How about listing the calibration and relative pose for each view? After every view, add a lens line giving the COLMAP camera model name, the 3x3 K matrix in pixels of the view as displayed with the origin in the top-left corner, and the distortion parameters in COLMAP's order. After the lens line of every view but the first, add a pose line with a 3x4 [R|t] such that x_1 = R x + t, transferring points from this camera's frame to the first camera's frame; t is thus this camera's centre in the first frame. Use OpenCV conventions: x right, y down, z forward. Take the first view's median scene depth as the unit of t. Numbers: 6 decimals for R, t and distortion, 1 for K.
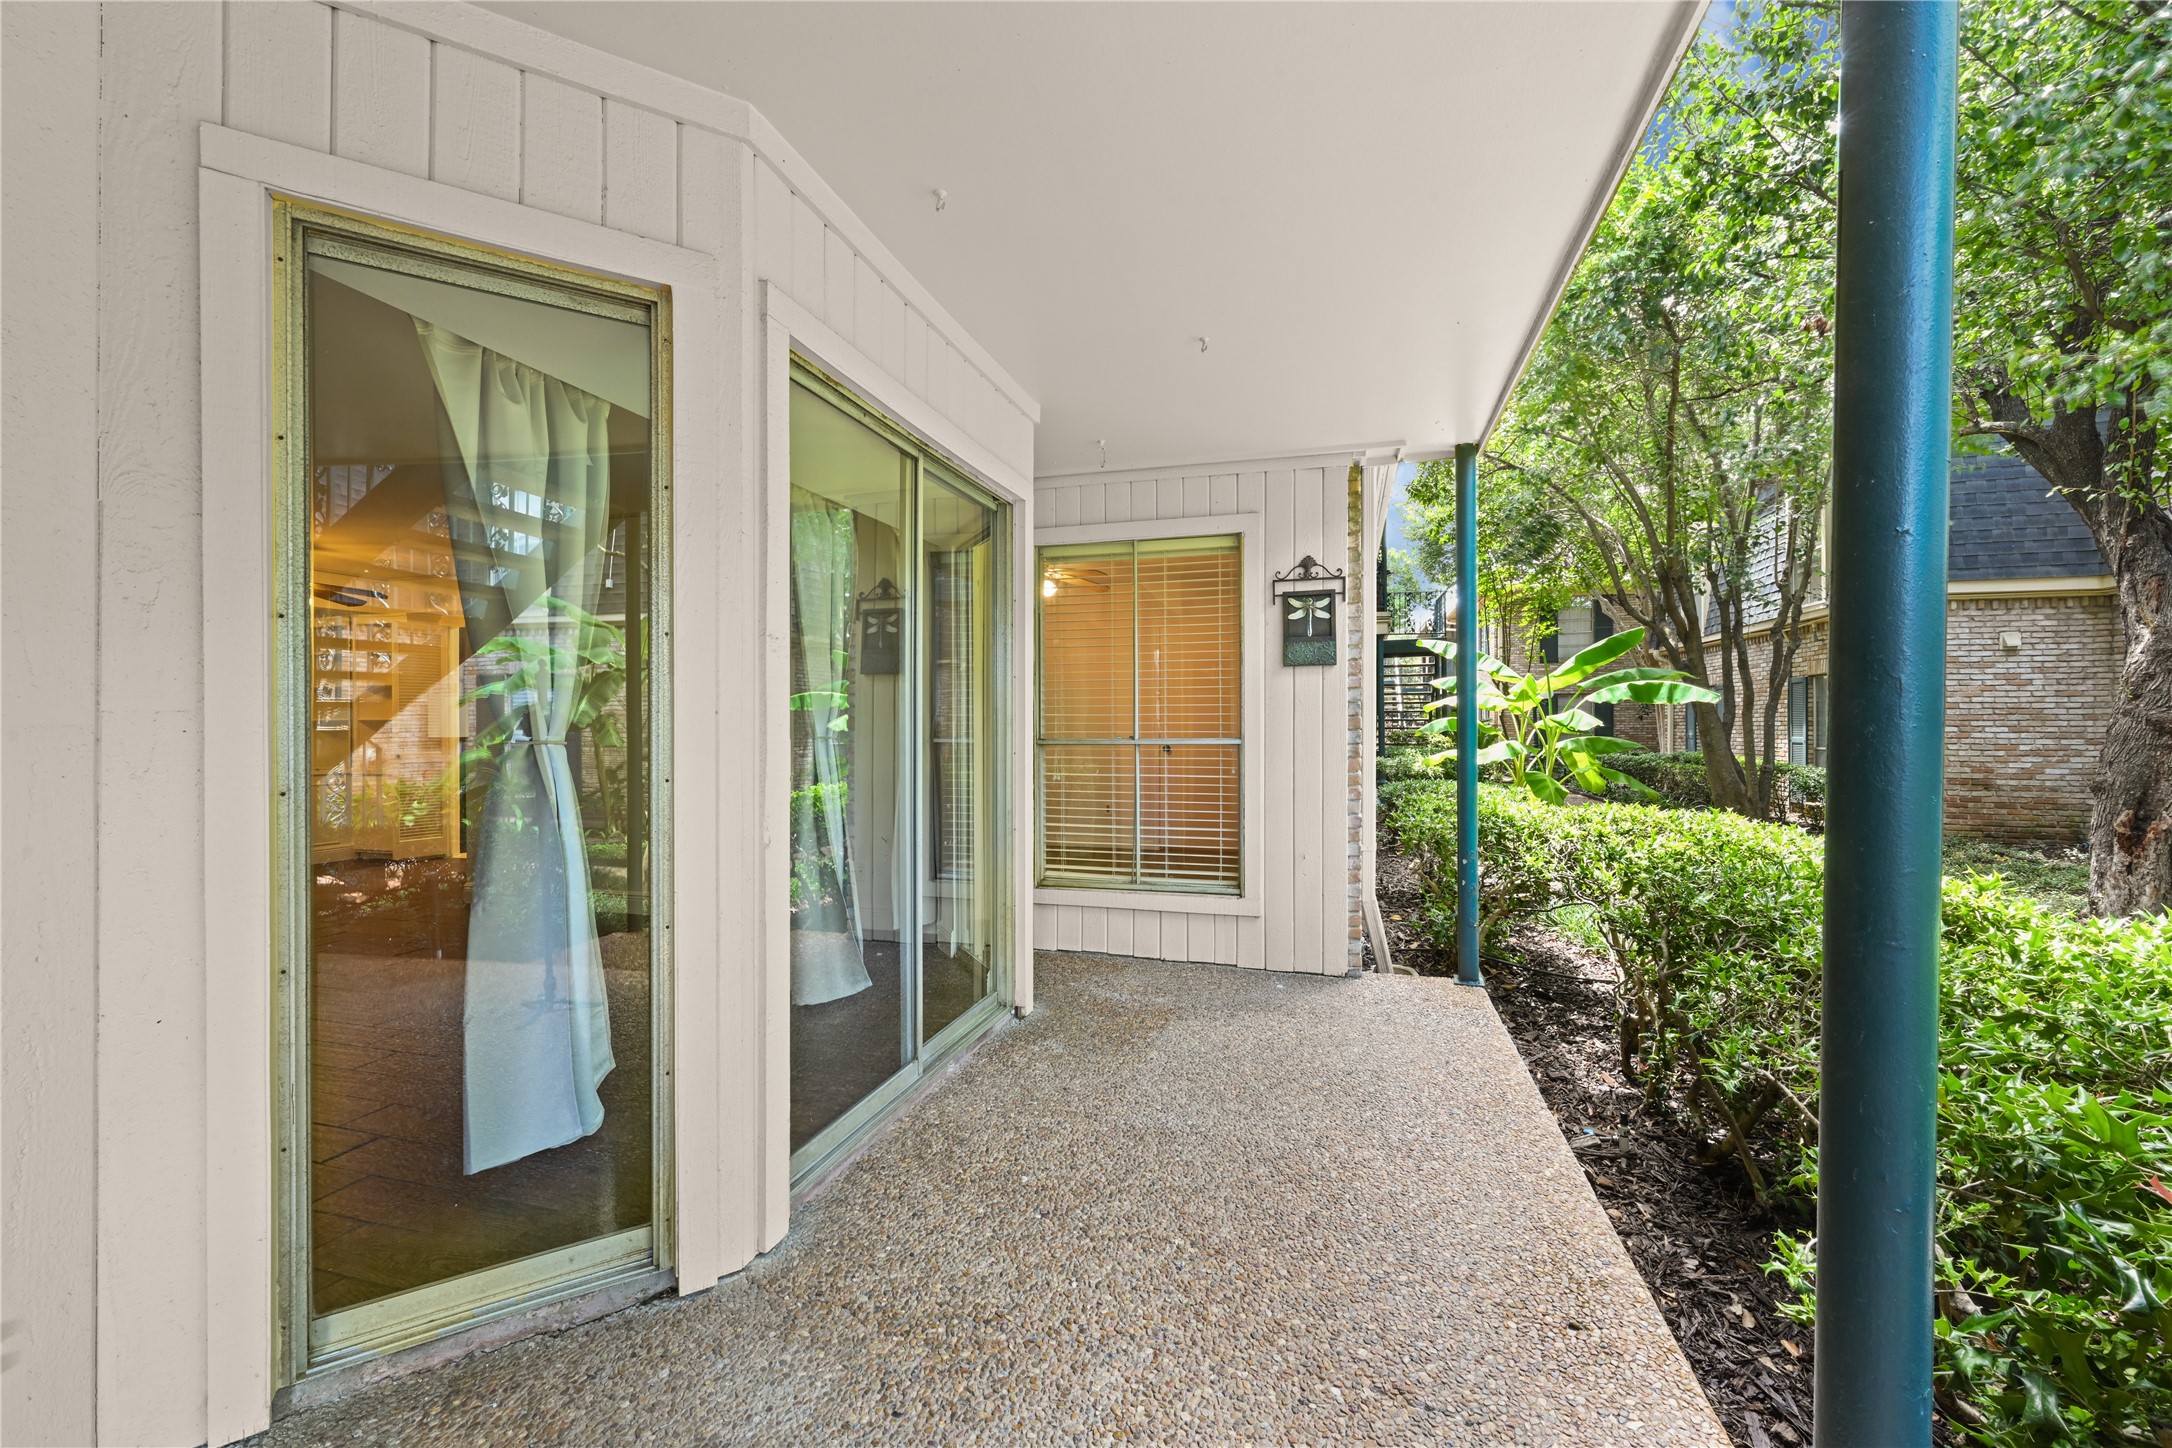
lens RADIAL K [[859.8, 0, 1079.0], [0, 859.8, 727.5], [0, 0, 1]] dist [0.003363, -0.000339]
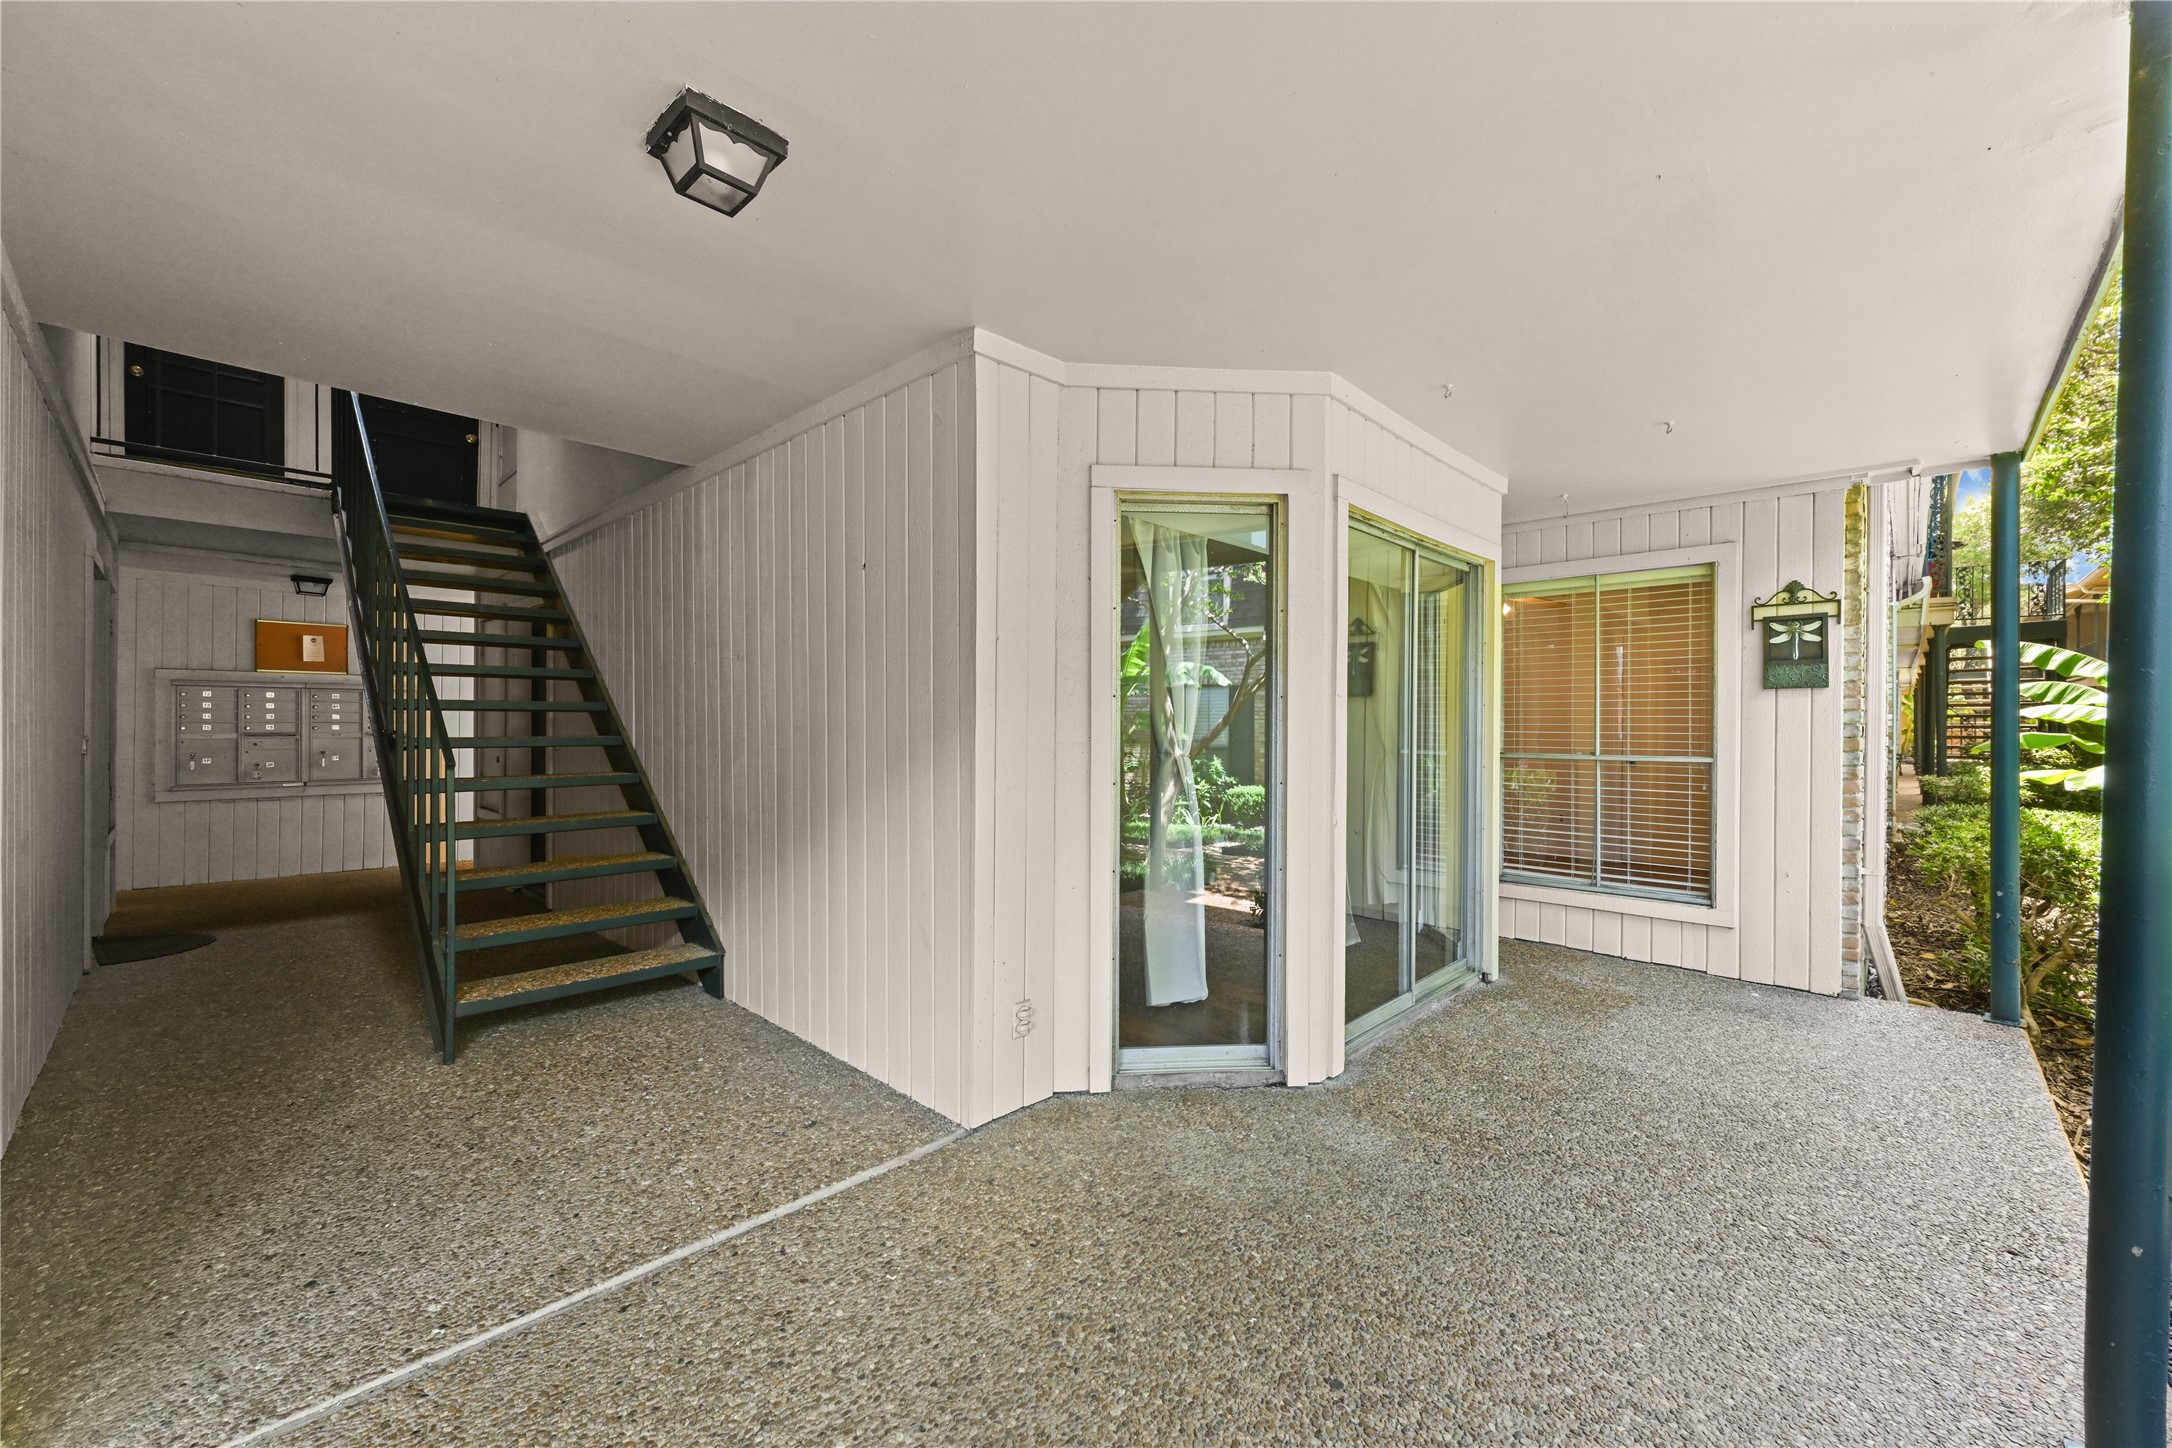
lens RADIAL K [[859.8, 0, 1084.4], [0, 859.8, 722.8], [0, 0, 1]] dist [0.003363, -0.000339]
pose [[0.893693, 0.006872, -0.448626, -0.031114], [-0.008464, 0.999963, -0.001544, -0.024748], [0.448599, 0.005177, 0.893718, -0.334569]]
